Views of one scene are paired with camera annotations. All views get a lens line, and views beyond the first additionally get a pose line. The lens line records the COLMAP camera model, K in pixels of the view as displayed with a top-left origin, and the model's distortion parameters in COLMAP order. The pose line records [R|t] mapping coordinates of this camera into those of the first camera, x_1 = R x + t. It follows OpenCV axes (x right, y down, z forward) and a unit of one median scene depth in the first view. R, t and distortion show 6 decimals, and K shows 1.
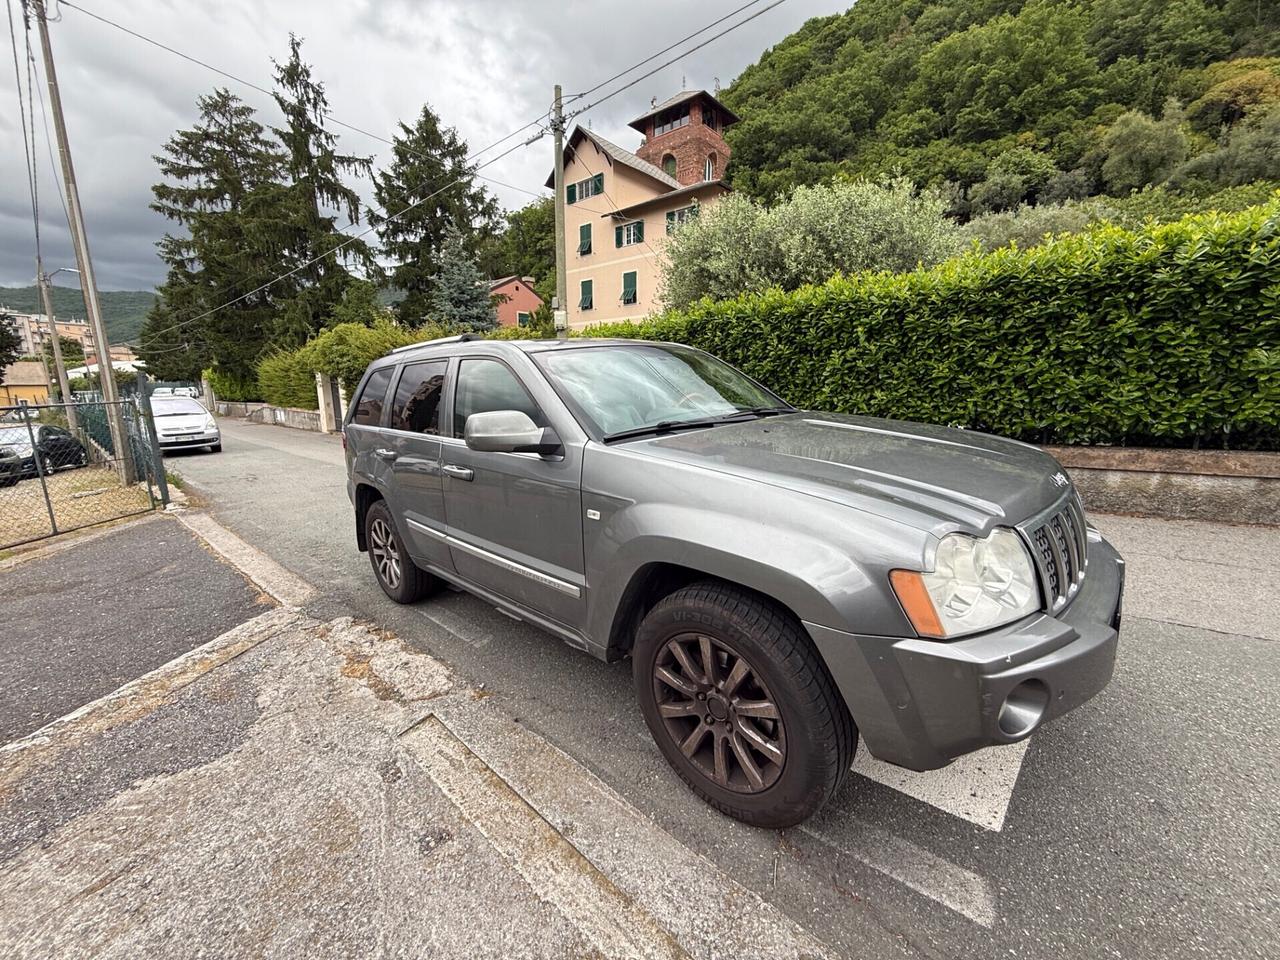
lens RADIAL K [[508.6, 0, 635.2], [0, 508.6, 484.1], [0, 0, 1]] dist [-0.001220, 0.000136]
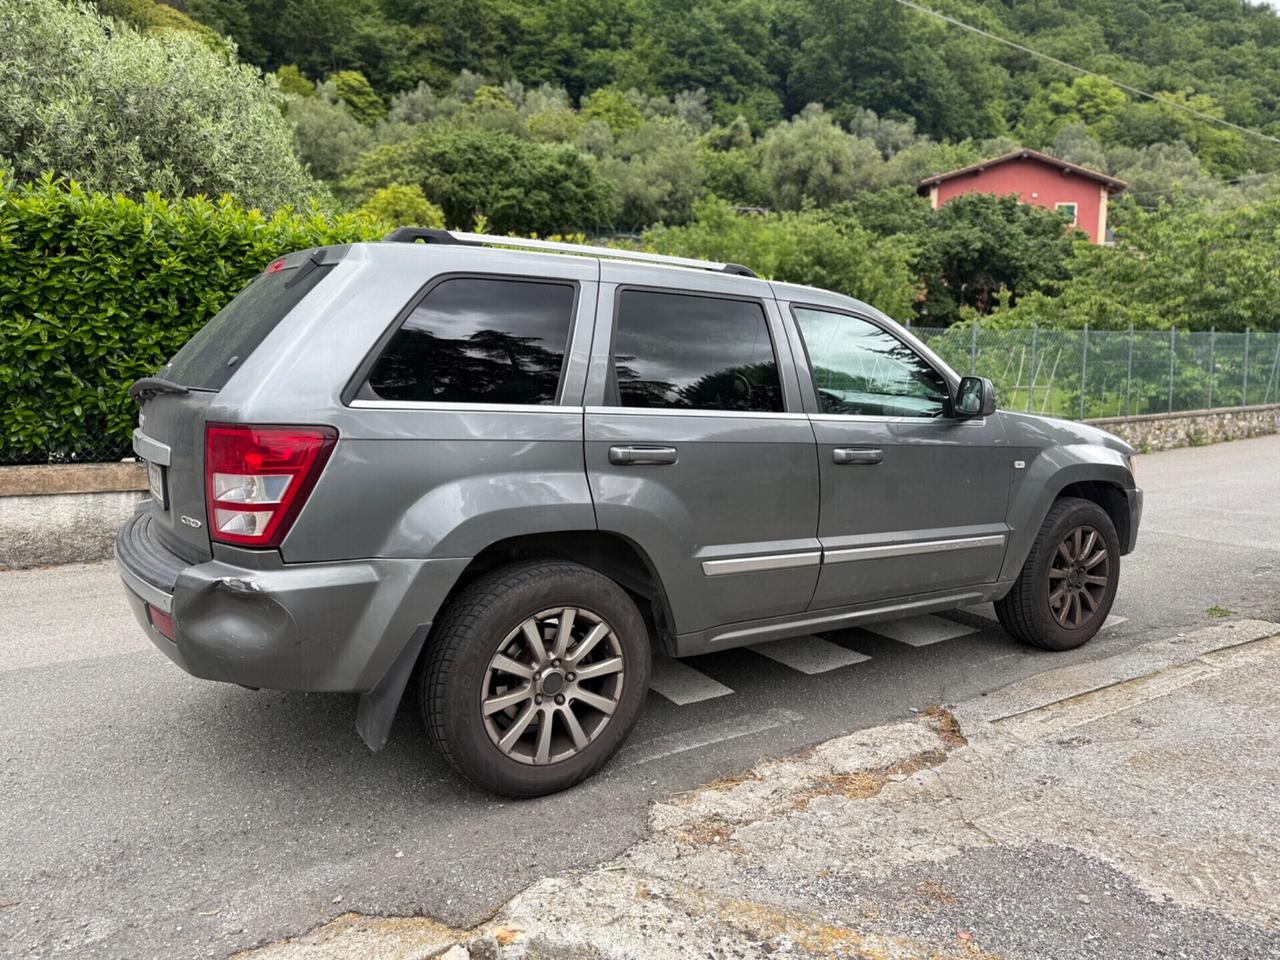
lens RADIAL K [[898.2, 0, 645.0], [0, 898.2, 482.1], [0, 0, 1]] dist [0.027498, -0.031487]
pose [[0.218422, -0.059881, 0.974016, -0.672473], [0.154700, 0.987619, 0.026026, -0.026455], [-0.963514, 0.144996, 0.224981, 0.390201]]
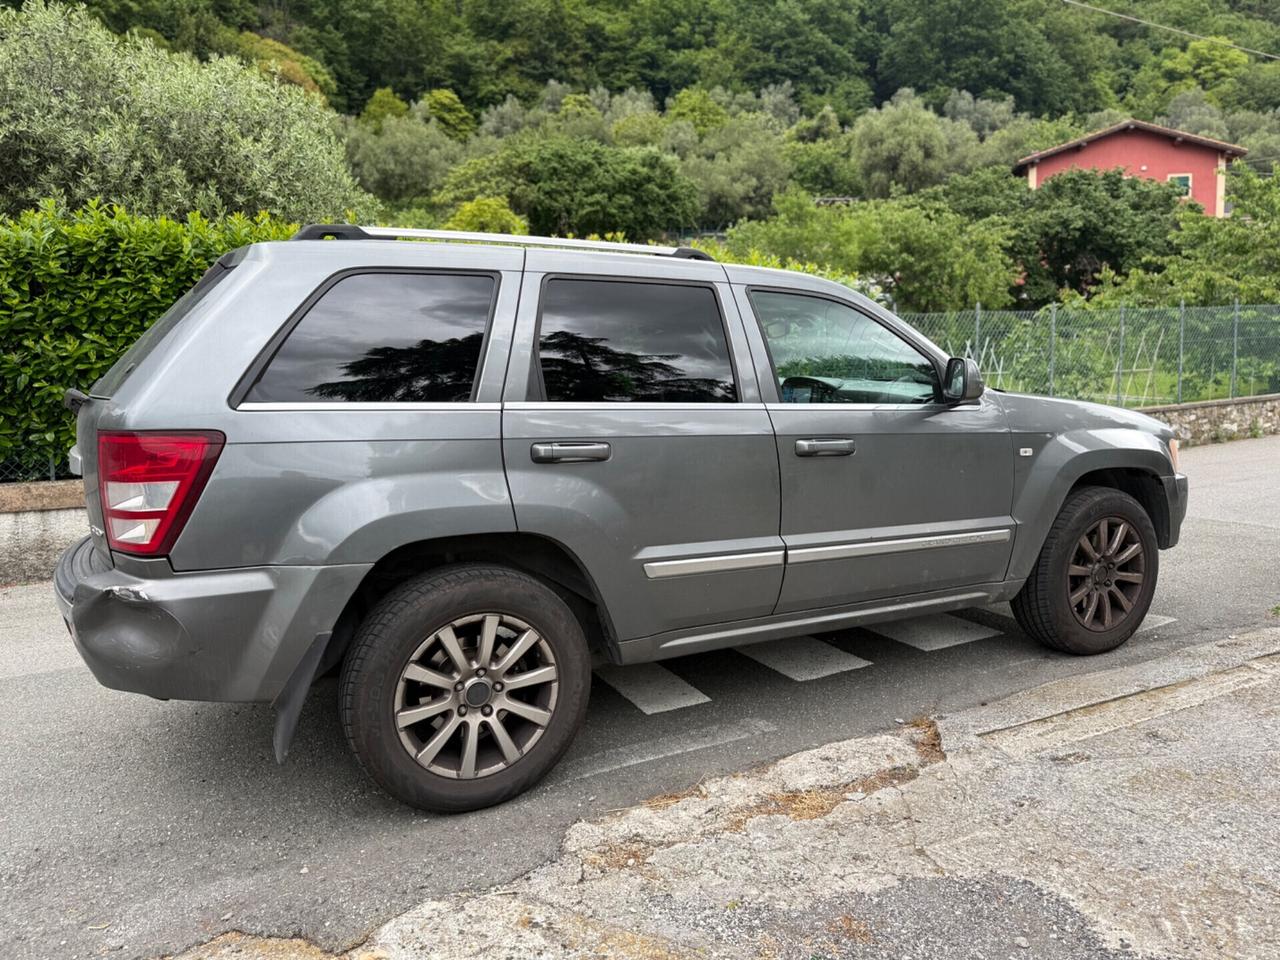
lens RADIAL K [[898.2, 0, 644.2], [0, 898.2, 479.7], [0, 0, 1]] dist [0.027498, -0.031487]
pose [[0.324009, -0.063155, 0.943944, -0.626356], [0.179682, 0.983716, 0.004140, -0.010963], [-0.928834, 0.168269, 0.330081, 0.319712]]
